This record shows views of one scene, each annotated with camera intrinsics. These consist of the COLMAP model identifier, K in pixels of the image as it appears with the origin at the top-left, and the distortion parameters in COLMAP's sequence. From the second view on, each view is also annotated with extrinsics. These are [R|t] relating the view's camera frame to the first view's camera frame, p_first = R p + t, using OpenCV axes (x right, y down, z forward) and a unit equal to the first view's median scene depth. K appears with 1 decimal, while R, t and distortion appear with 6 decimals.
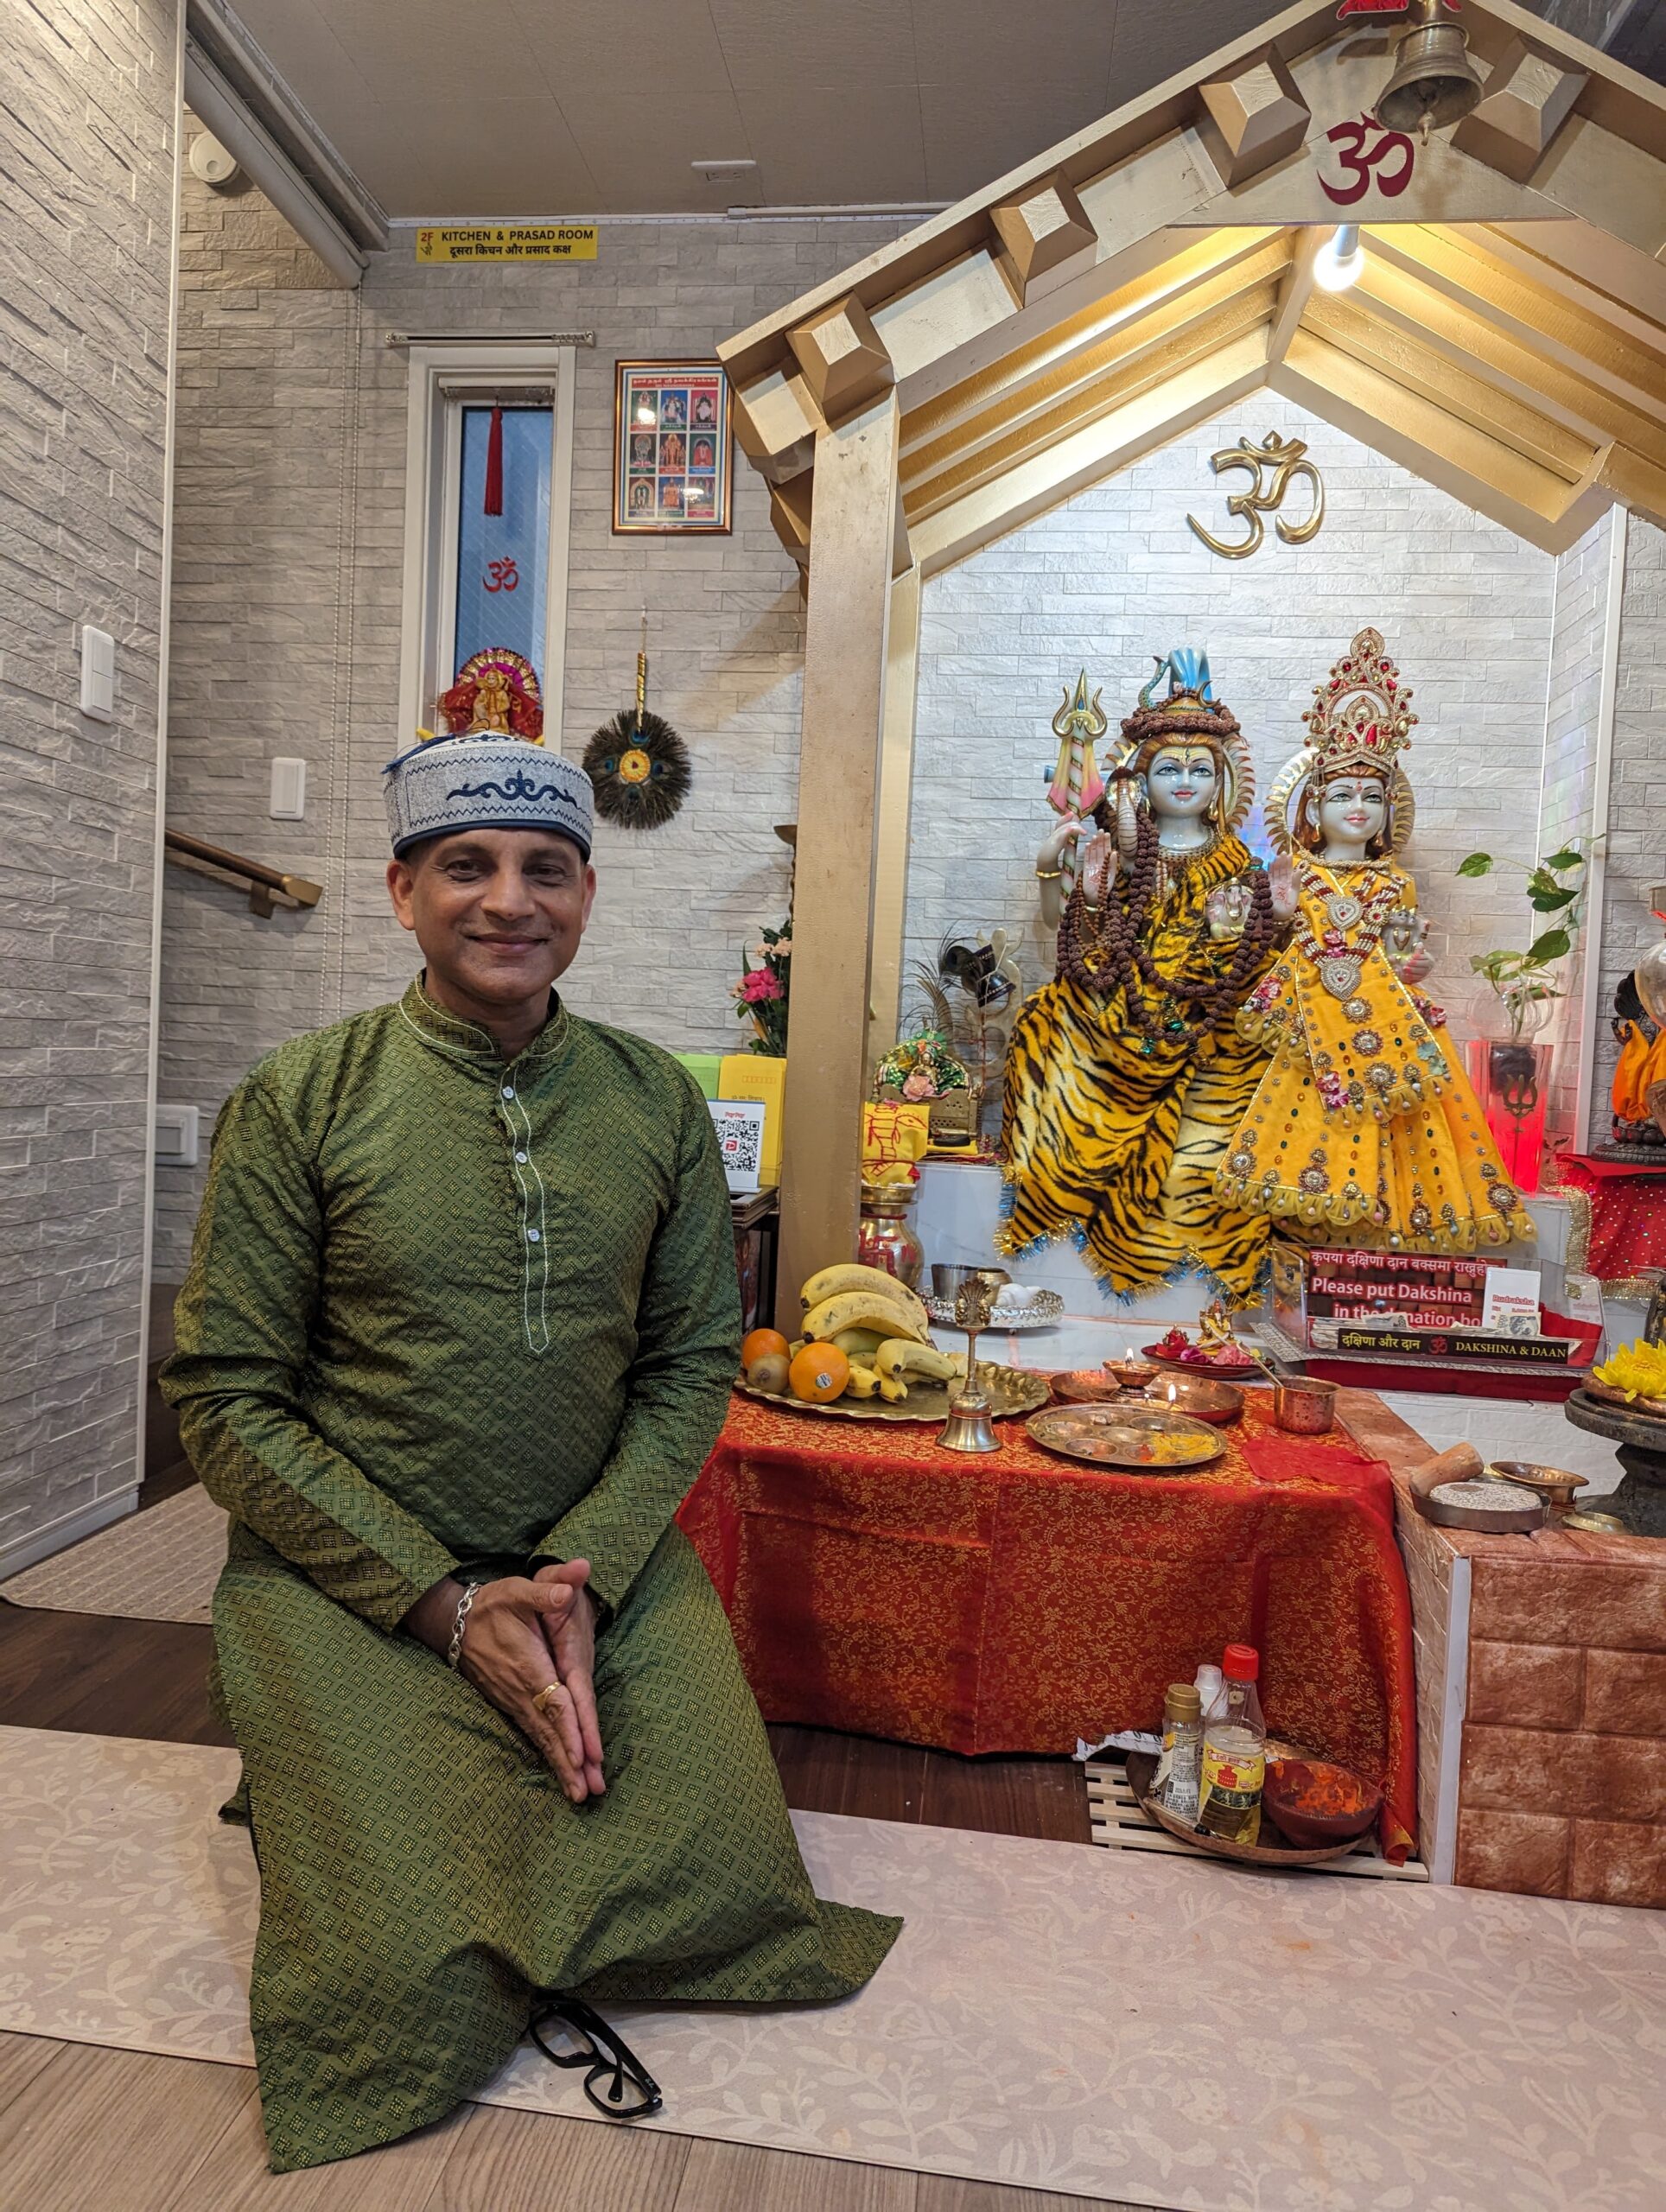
lens RADIAL K [[1590.2, 0, 788.2], [0, 1590.2, 1091.3], [0, 0, 1]] dist [0.039809, -0.035438]
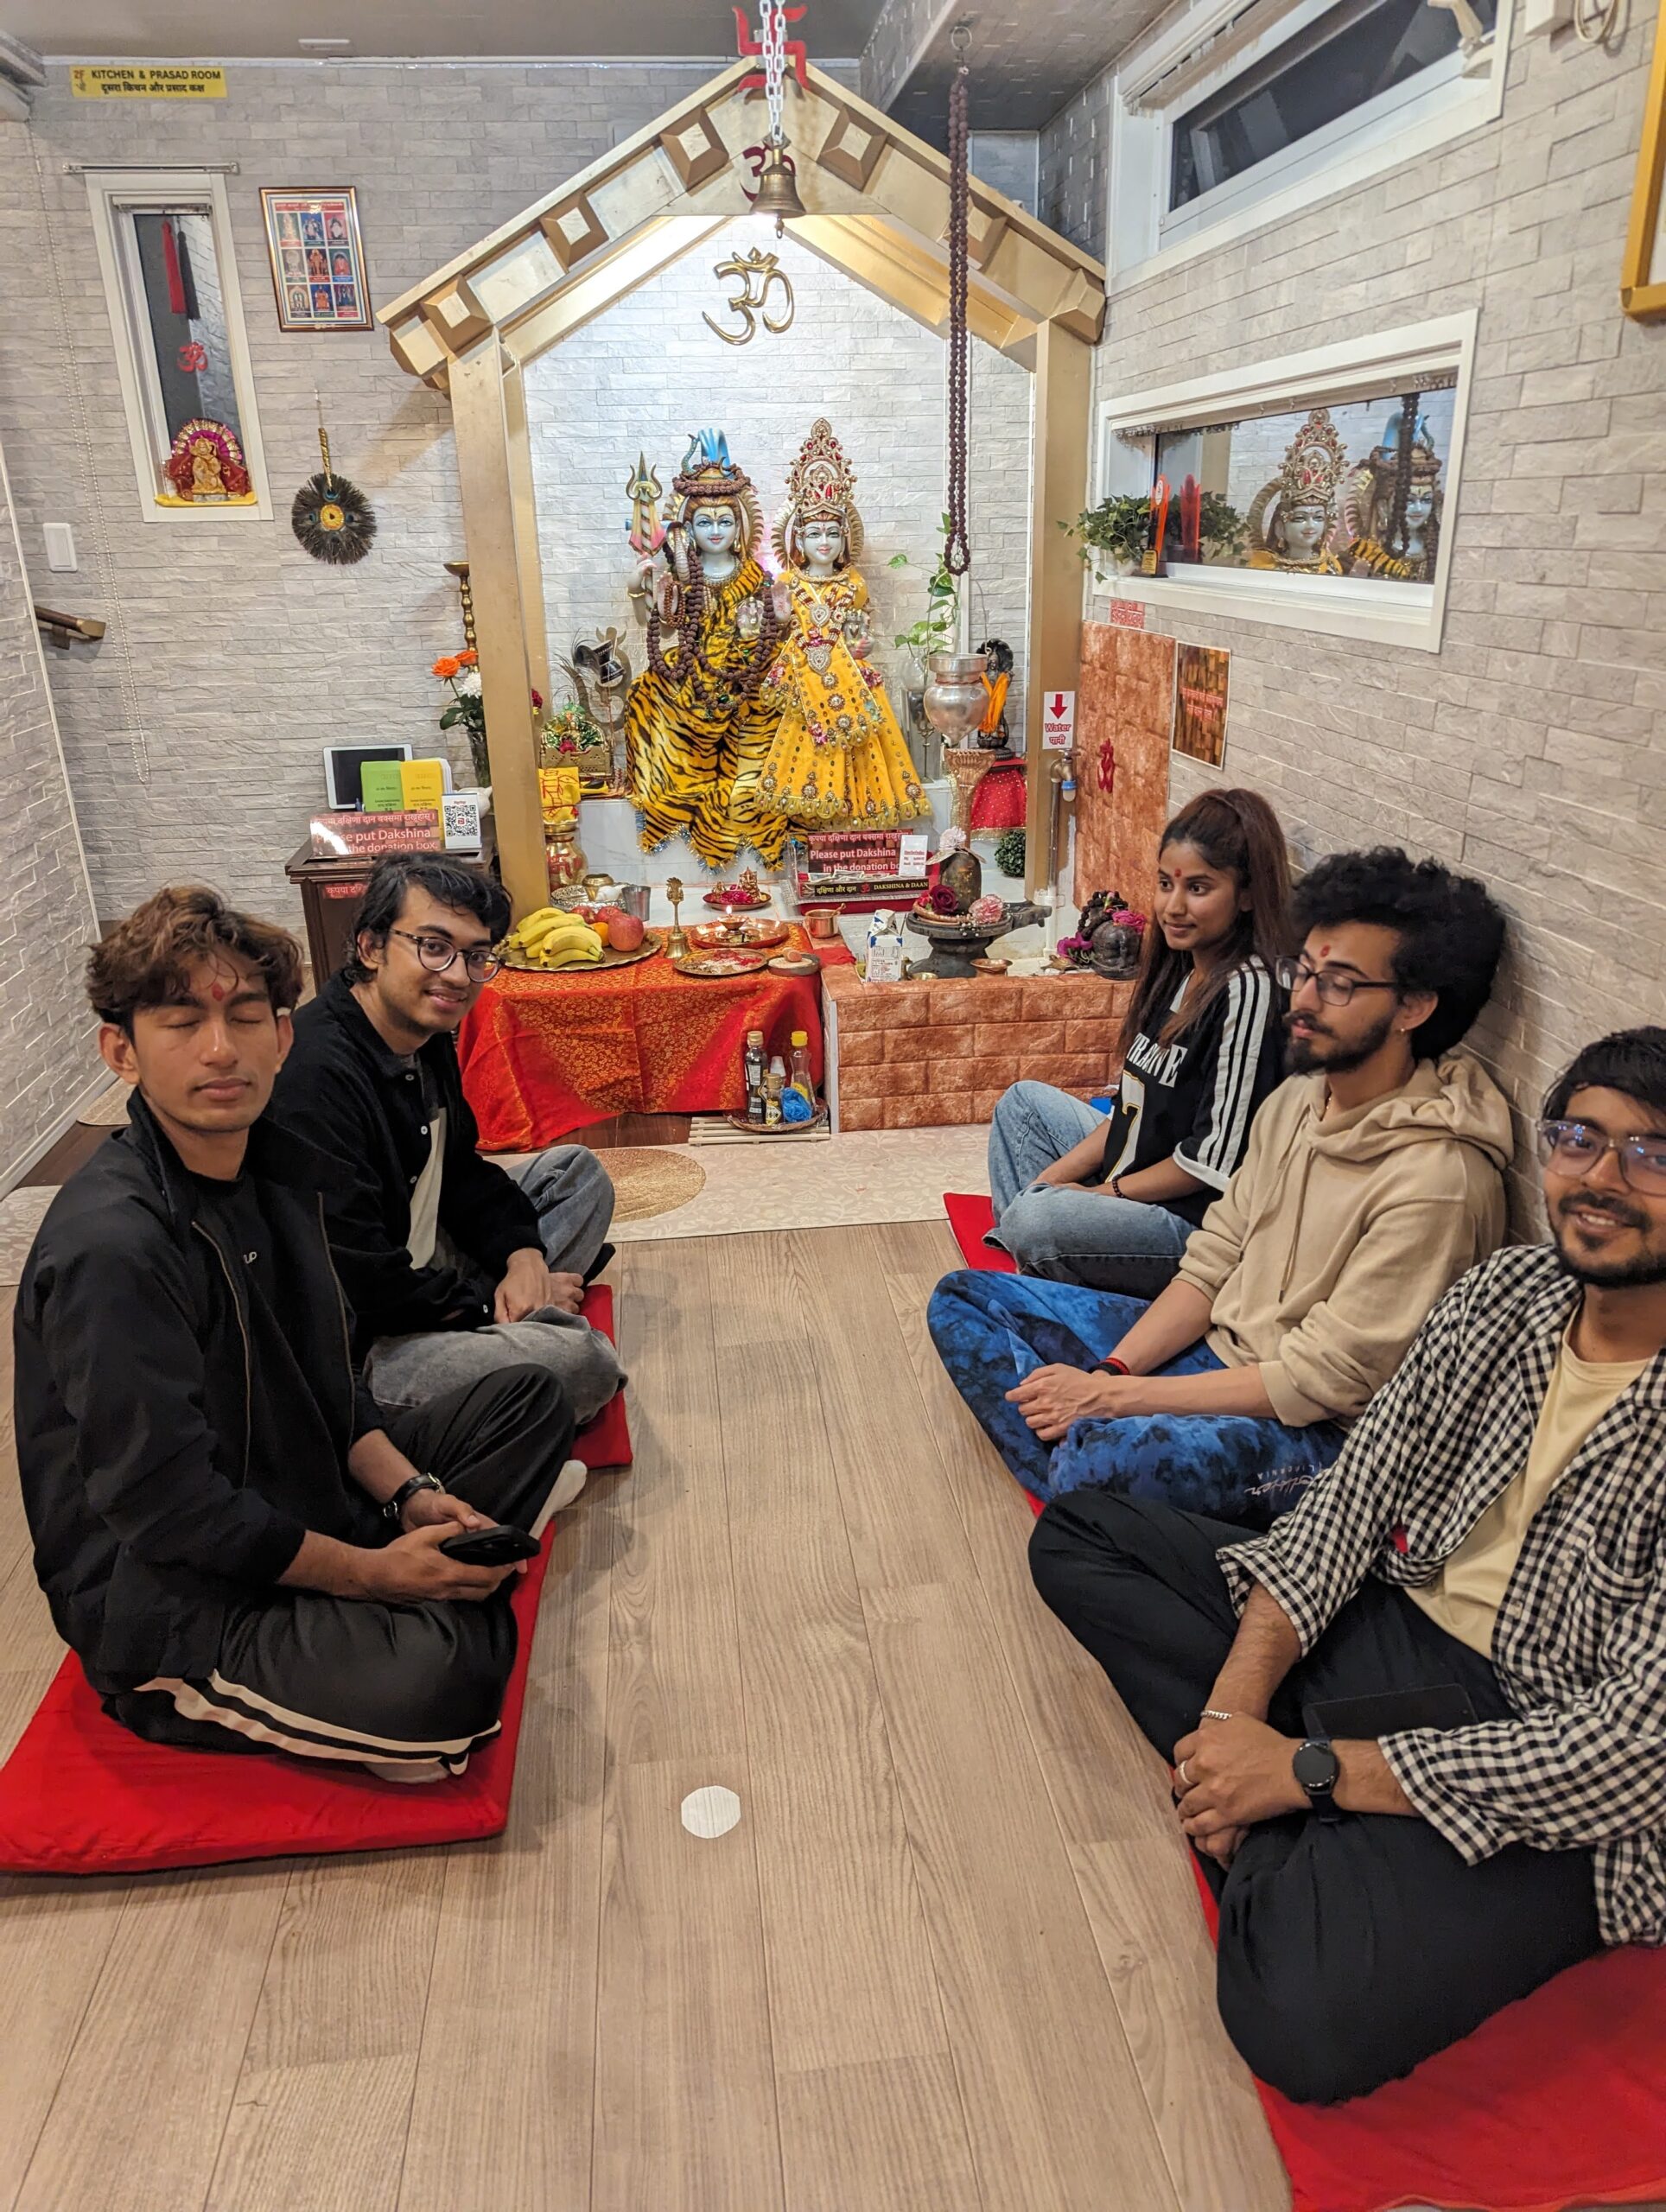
lens RADIAL K [[1590.2, 0, 845.3], [0, 1590.2, 1114.6], [0, 0, 1]] dist [0.039809, -0.035438]
pose [[0.967408, -0.151469, 0.202924, -0.029107], [0.075866, 0.937931, 0.338422, -0.174886], [-0.241589, -0.311998, 0.918854, -0.617292]]
